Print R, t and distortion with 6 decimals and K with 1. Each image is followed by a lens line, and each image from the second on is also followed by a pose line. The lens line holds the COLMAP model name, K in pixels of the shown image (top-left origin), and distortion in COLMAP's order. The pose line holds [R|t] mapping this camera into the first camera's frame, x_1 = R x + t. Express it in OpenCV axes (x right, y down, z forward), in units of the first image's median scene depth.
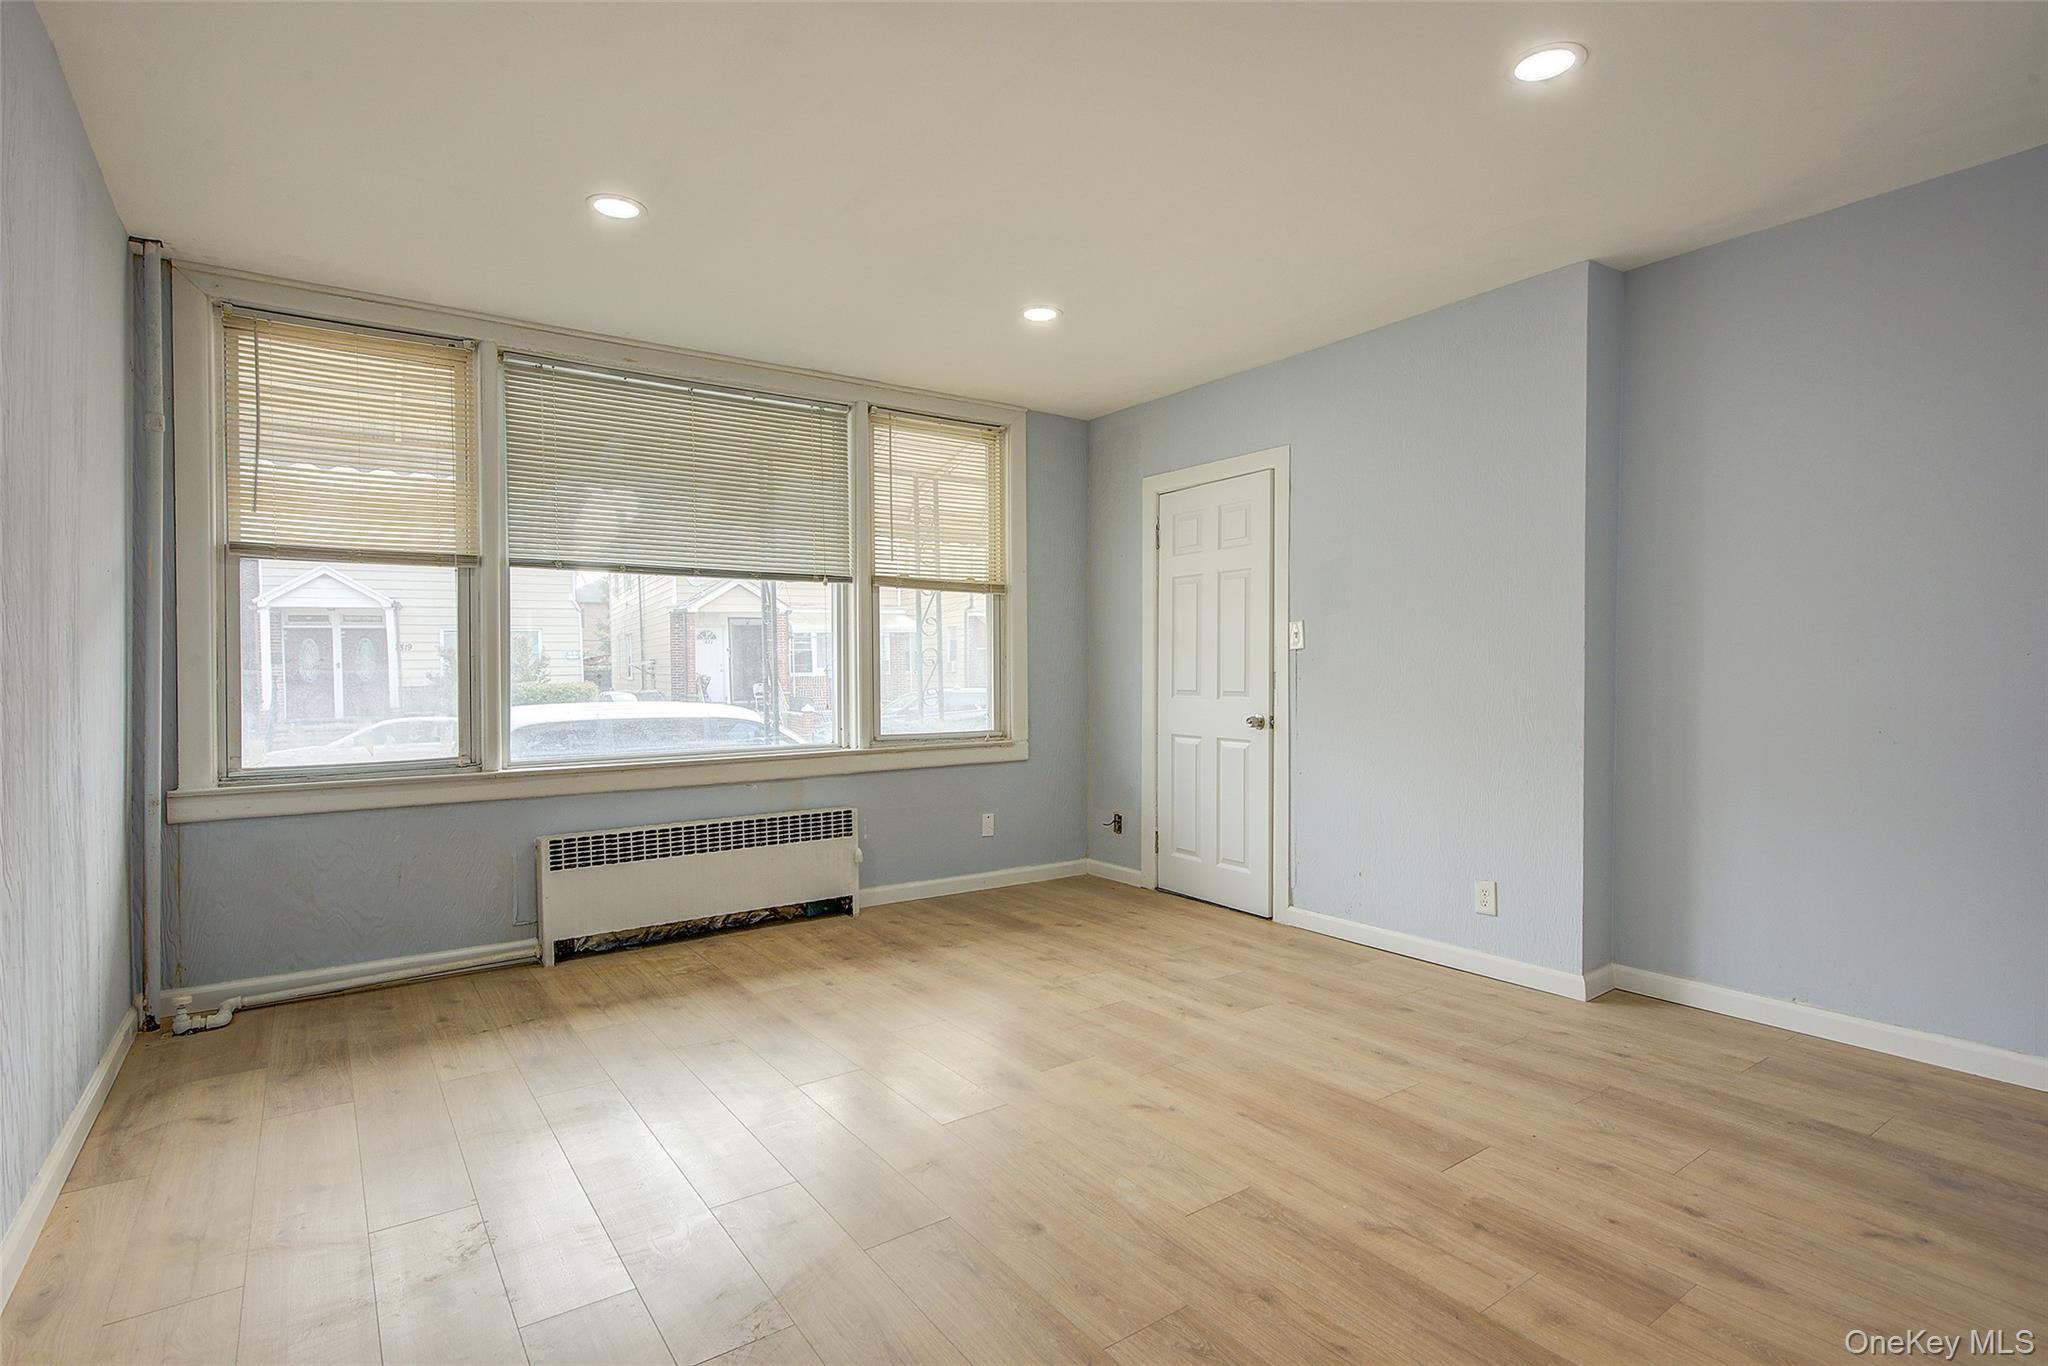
lens RADIAL K [[1017.3, 0, 1028.0], [0, 1017.3, 678.4], [0, 0, 1]] dist [0.007133, -0.004028]
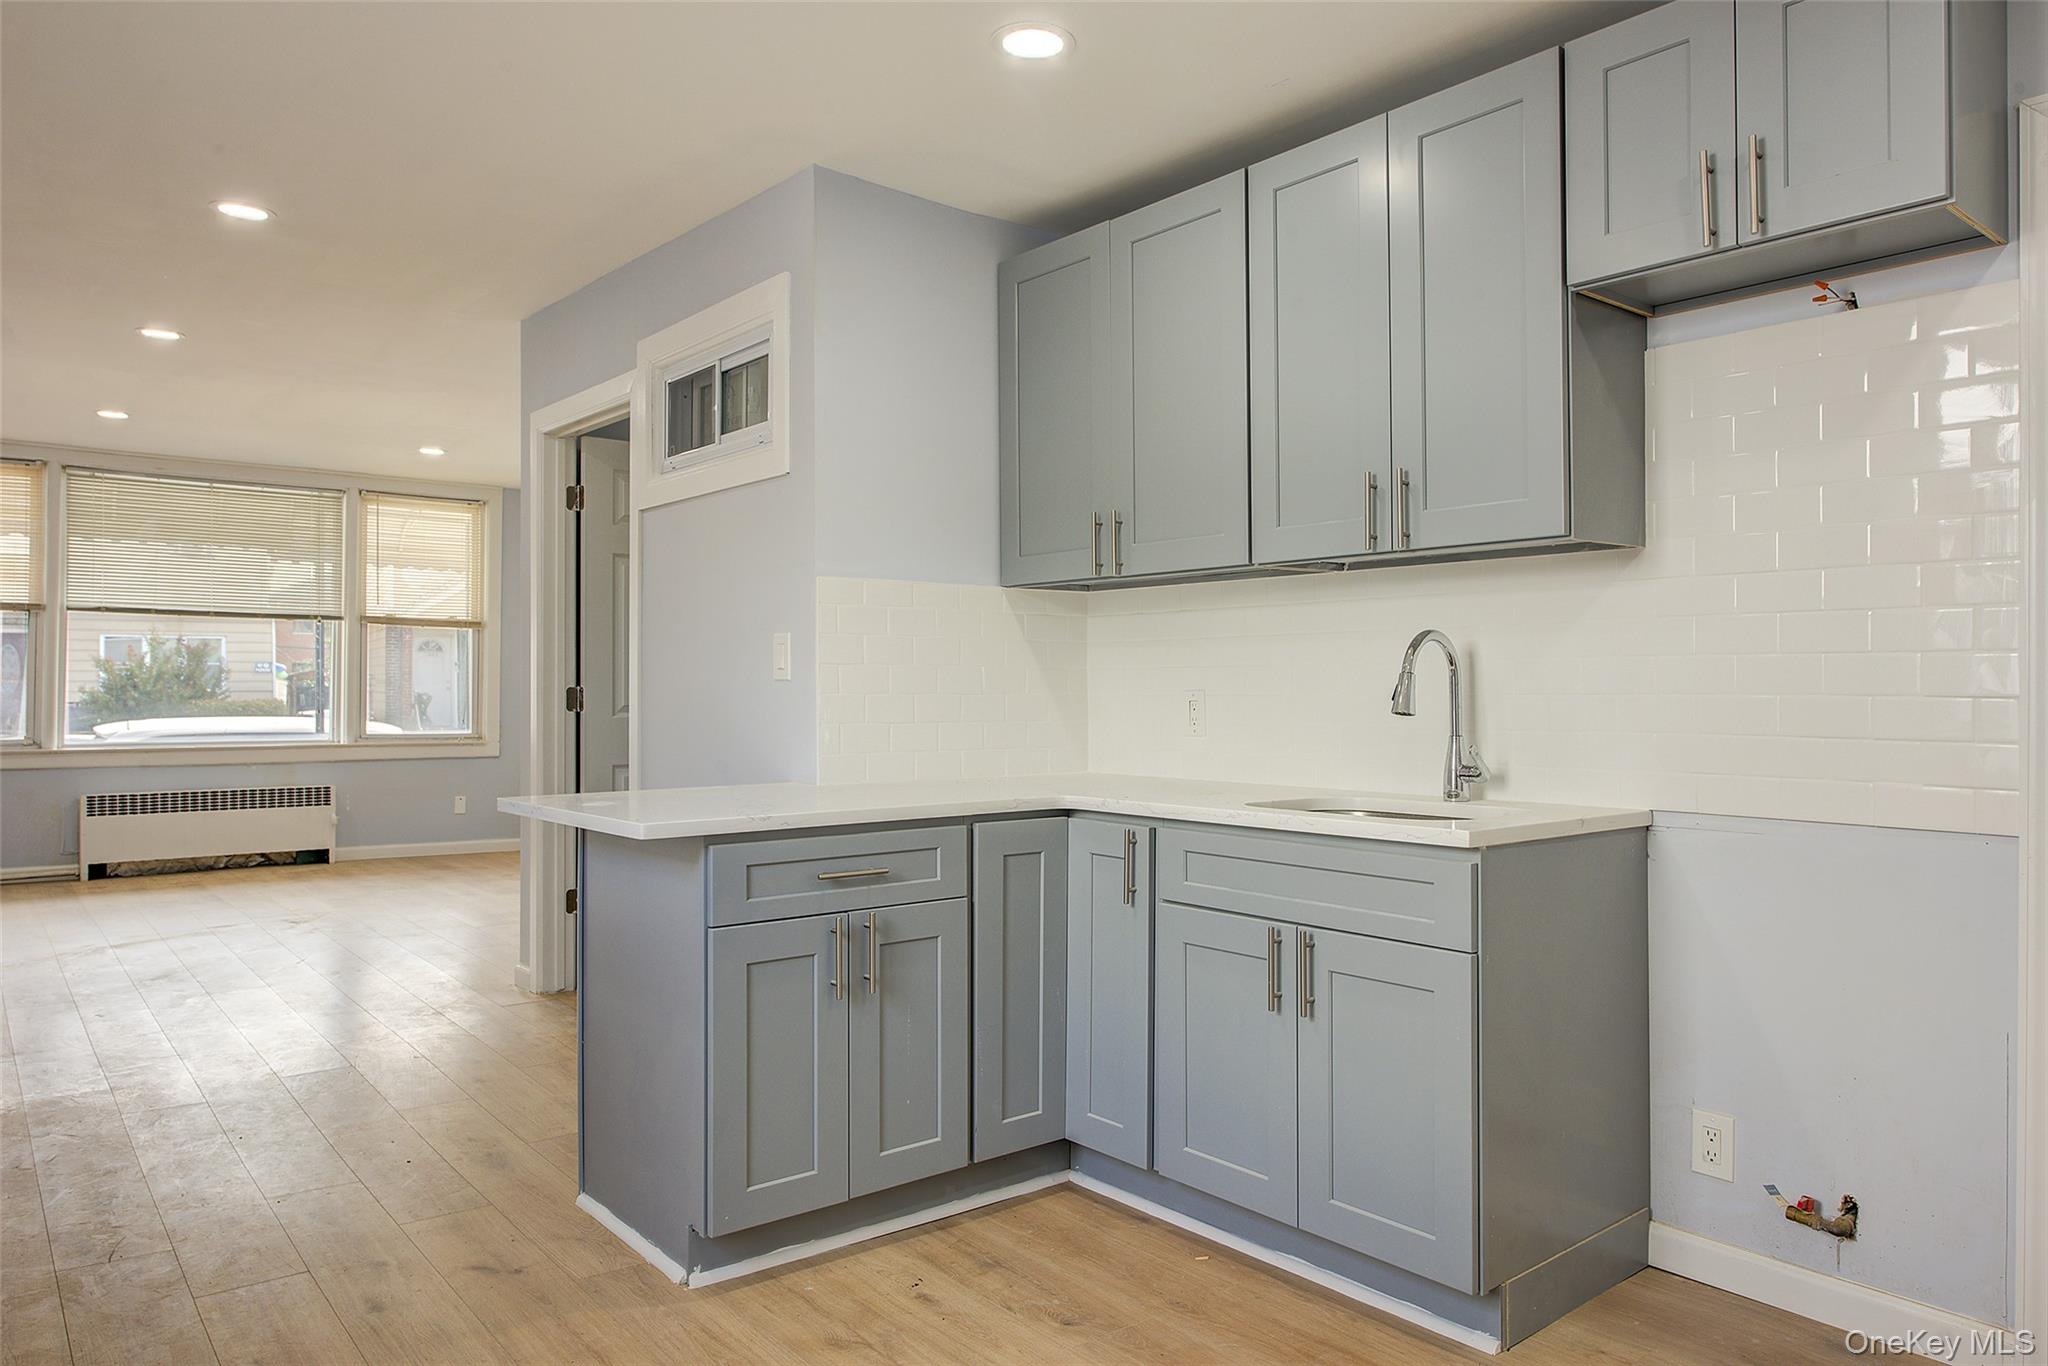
lens RADIAL K [[1367.6, 0, 1035.6], [0, 1367.6, 679.2], [0, 0, 1]] dist [-0.001961, -0.003041]
pose [[0.998352, 0.013950, 0.055671, 0.797433], [-0.012809, 0.999701, -0.020815, 0.012542], [-0.055945, 0.020068, 0.998232, -1.065999]]
